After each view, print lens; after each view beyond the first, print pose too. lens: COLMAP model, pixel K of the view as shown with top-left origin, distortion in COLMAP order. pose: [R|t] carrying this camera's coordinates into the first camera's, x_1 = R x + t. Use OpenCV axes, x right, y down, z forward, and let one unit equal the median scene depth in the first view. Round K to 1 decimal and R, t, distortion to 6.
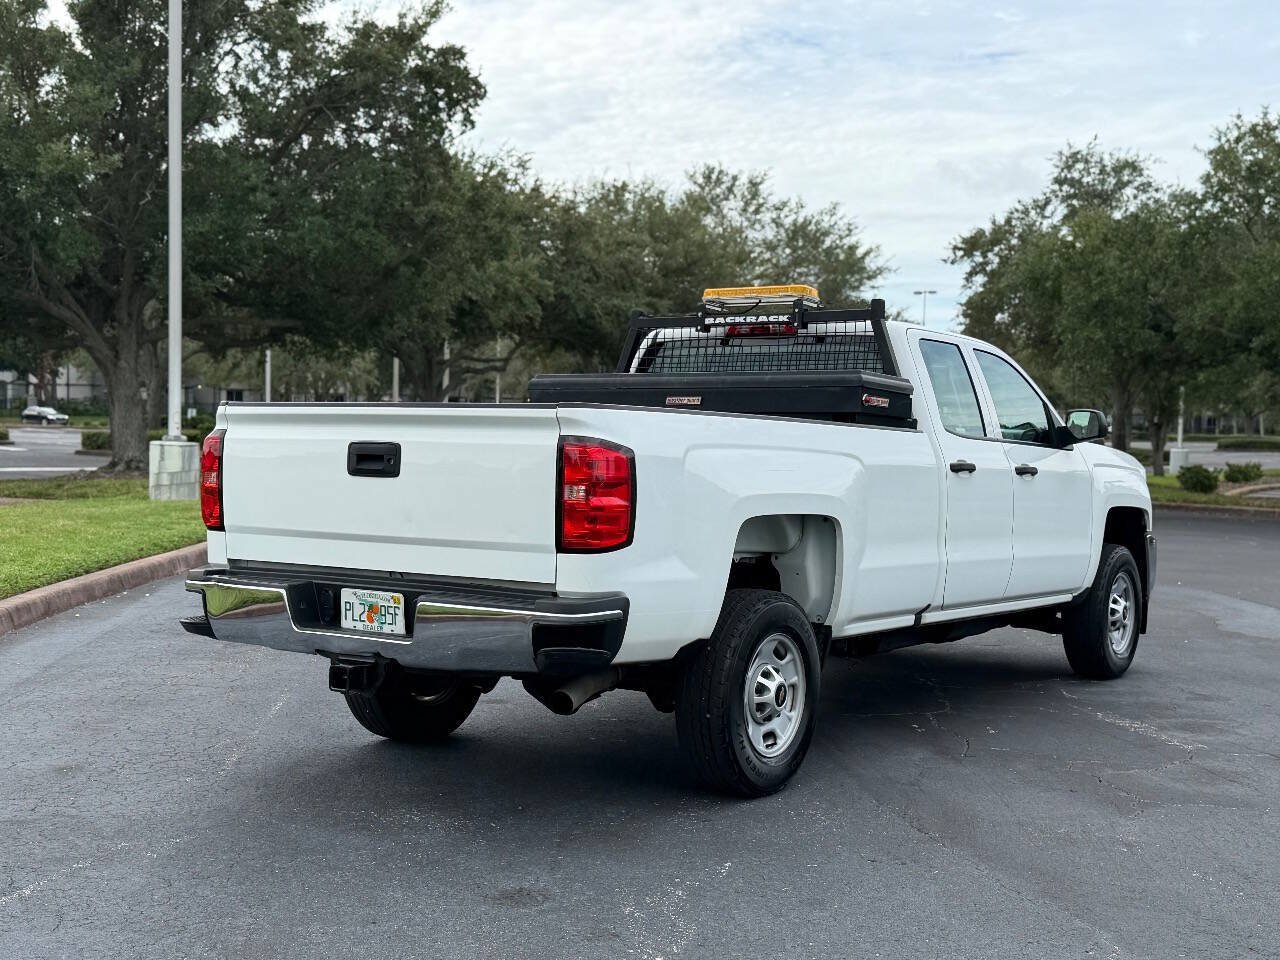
lens RADIAL K [[1663.3, 0, 638.5], [0, 1663.3, 505.5], [0, 0, 1]] dist [0.201816, -0.451807]
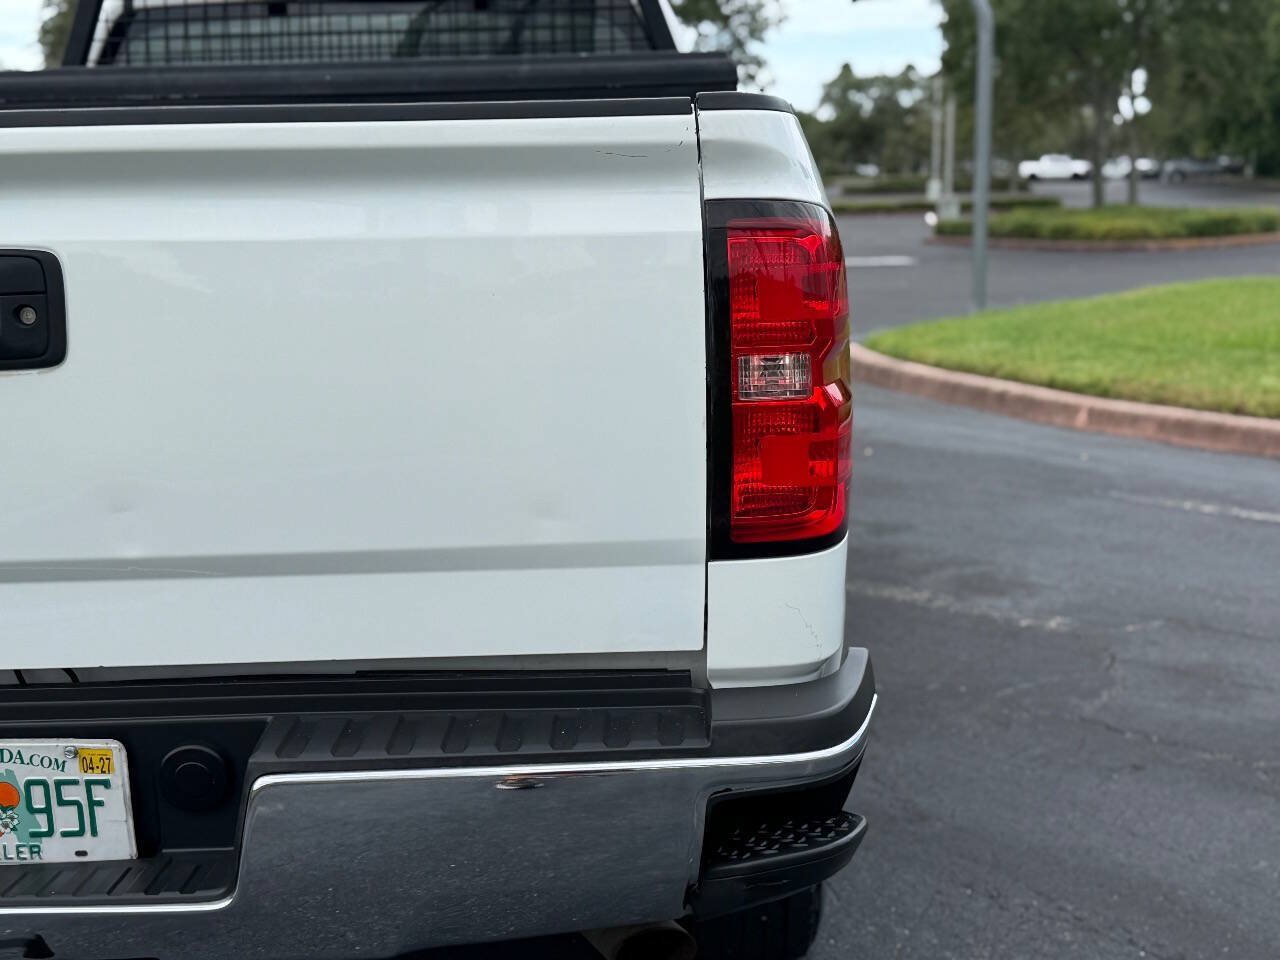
lens RADIAL K [[1663.3, 0, 638.5], [0, 1663.3, 505.5], [0, 0, 1]] dist [0.201816, -0.451807]
pose [[0.834220, -0.141716, 0.532910, -0.161802], [0.062495, 0.984483, 0.163972, -0.025811], [-0.547879, -0.103485, 0.830132, 0.502480]]
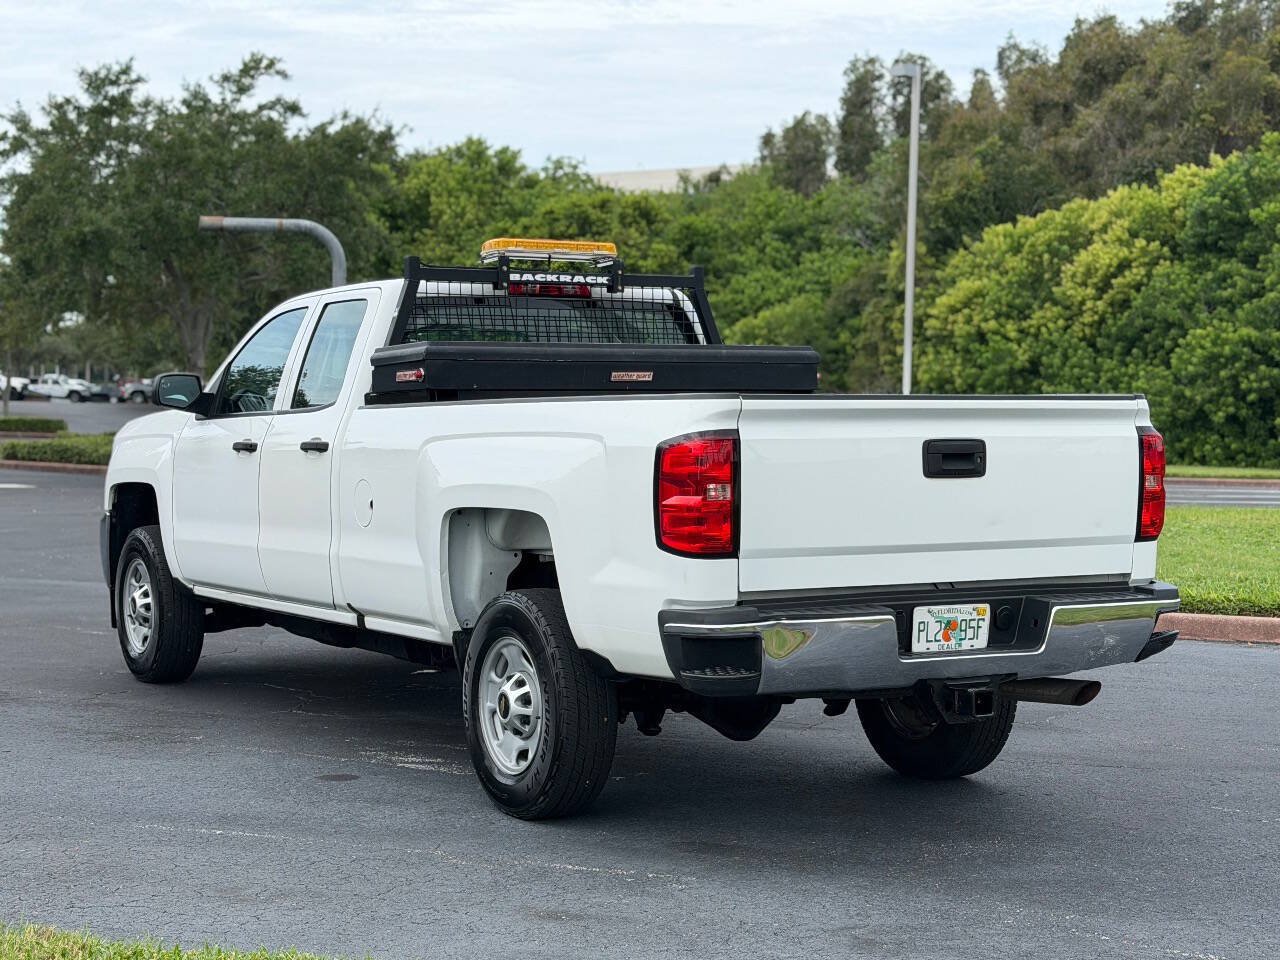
lens RADIAL K [[2208.5, 0, 638.7], [0, 2208.5, 480.0], [0, 0, 1]] dist [0.186677, 0.010092]
pose [[0.416099, -0.050562, 0.907912, -0.962031], [0.036157, 0.998583, 0.039041, -0.050324], [-0.908600, 0.016583, 0.417338, 0.484453]]
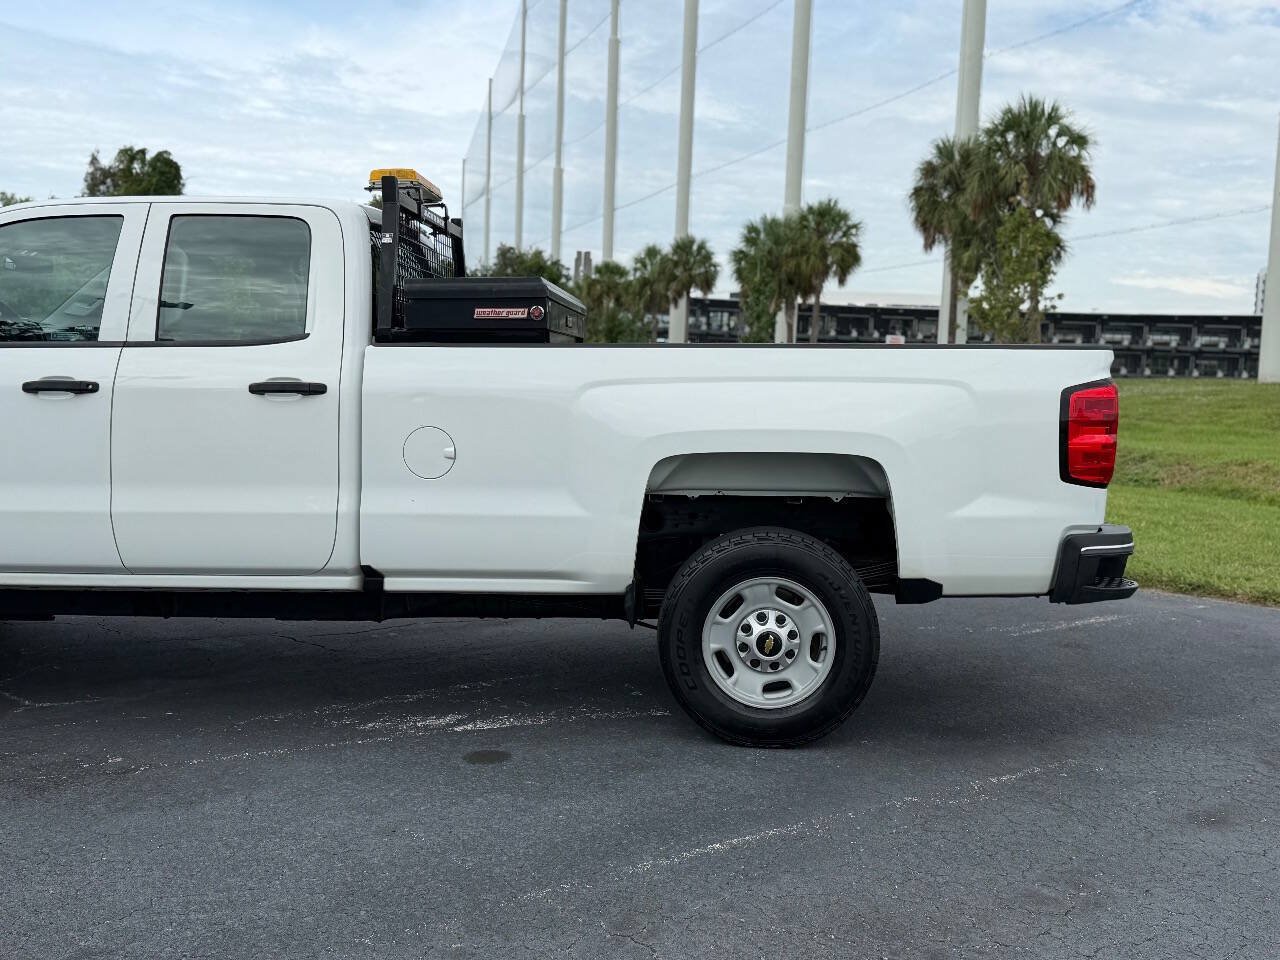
lens RADIAL K [[1262.0, 0, 641.4], [0, 1262.0, 494.1], [0, 0, 1]] dist [0.219088, -0.532834]
pose [[-0.545474, -0.116210, 0.830032, -0.562497], [-0.005684, 0.990831, 0.134987, -0.059320], [-0.838108, 0.068914, -0.541133, 1.264992]]
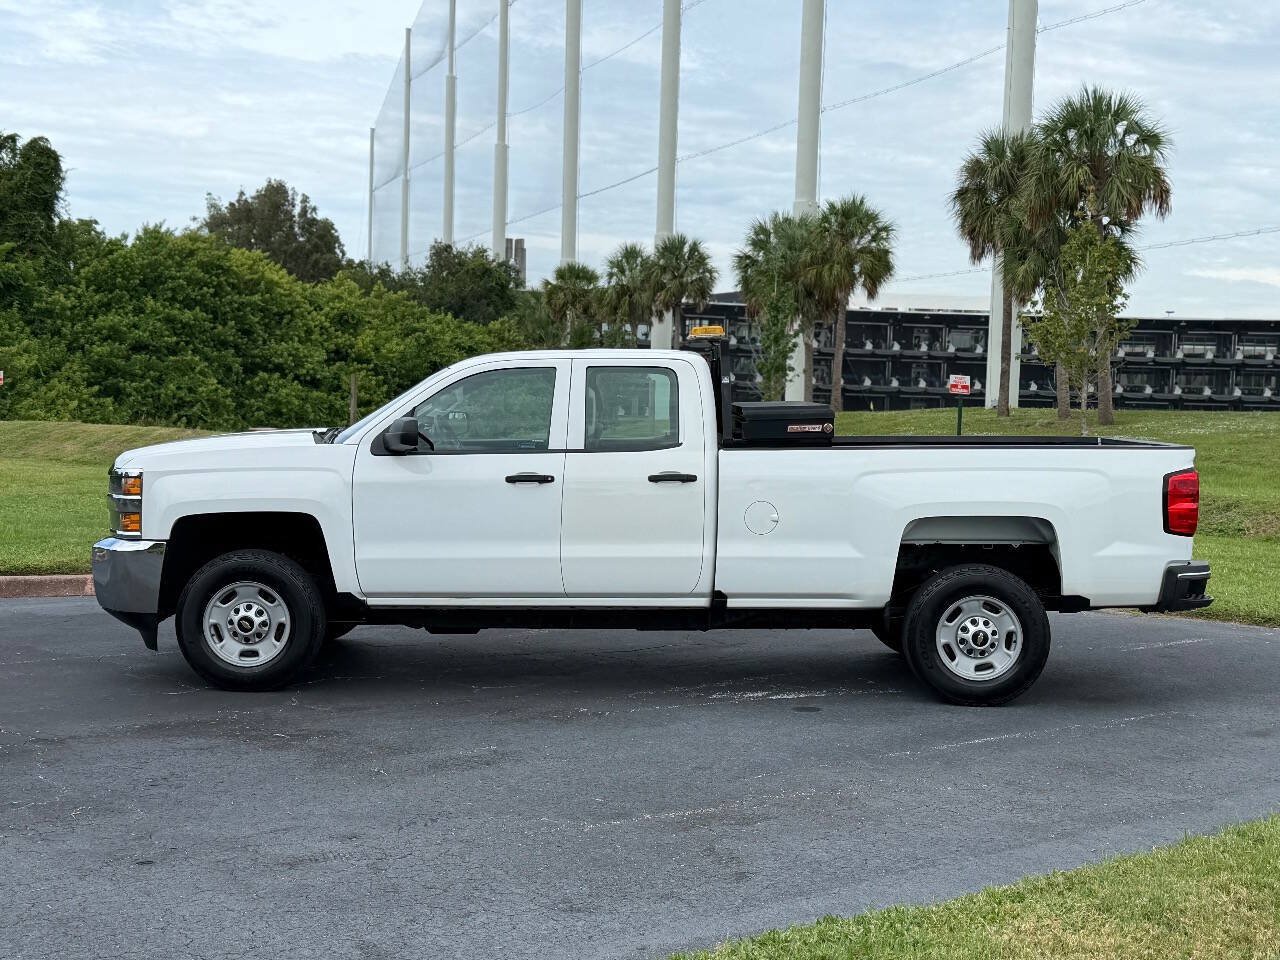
lens RADIAL K [[1663.3, 0, 638.5], [0, 1663.3, 505.5], [0, 0, 1]] dist [0.201816, -0.451807]
pose [[-0.572953, -0.087561, 0.814897, -0.912307], [-0.000042, 0.994280, 0.106807, -0.128416], [-0.819588, 0.061161, -0.569679, 1.734980]]
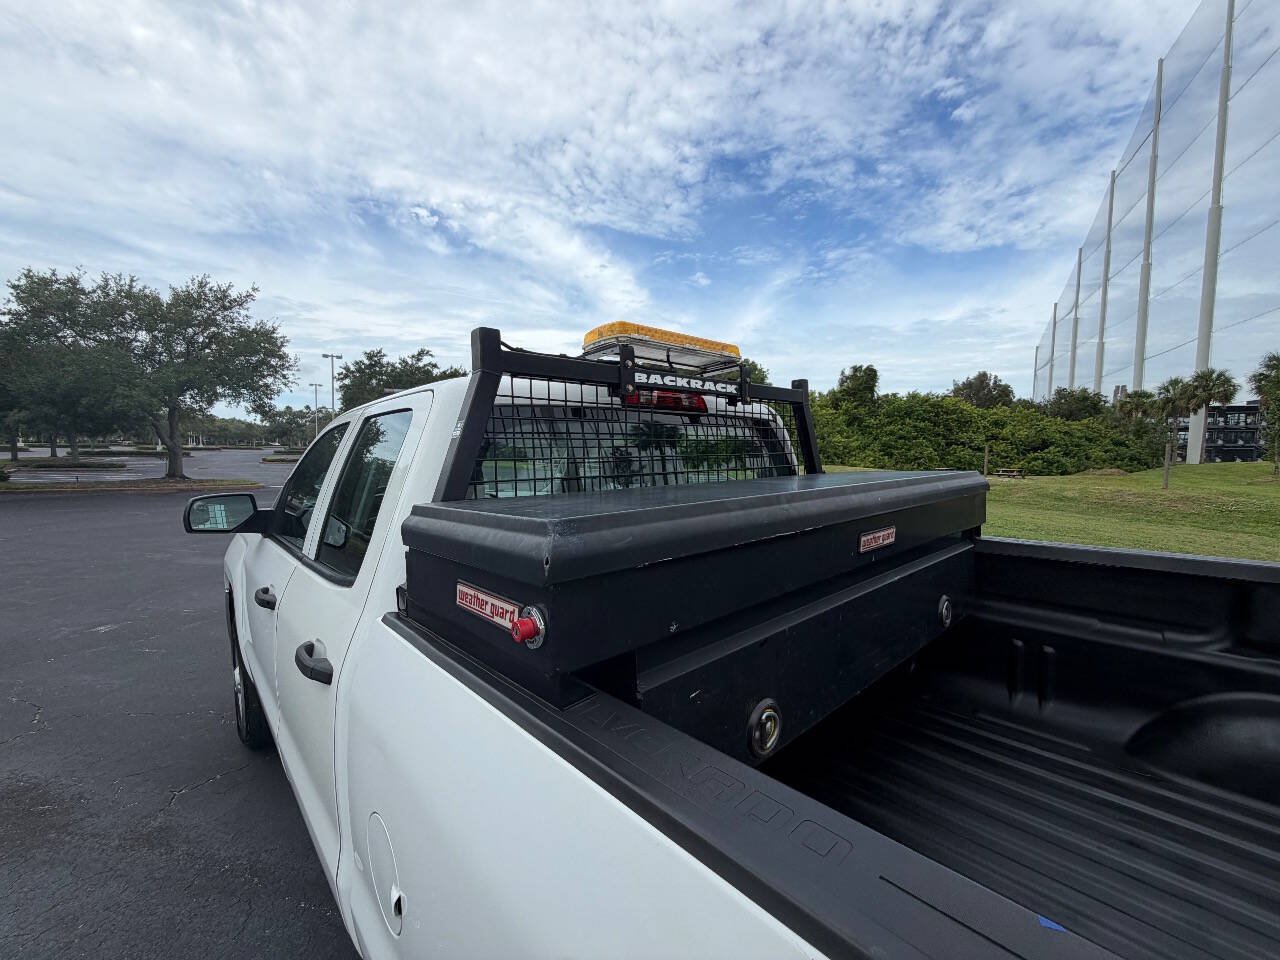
lens RADIAL K [[511.9, 0, 635.1], [0, 511.9, 480.0], [0, 0, 1]] dist [-0.001363, -0.000069]
pose [[0.223395, -0.079482, 0.971482, -0.139963], [0.039872, 0.996581, 0.072367, -0.089141], [-0.973912, 0.022568, 0.225800, 0.970738]]
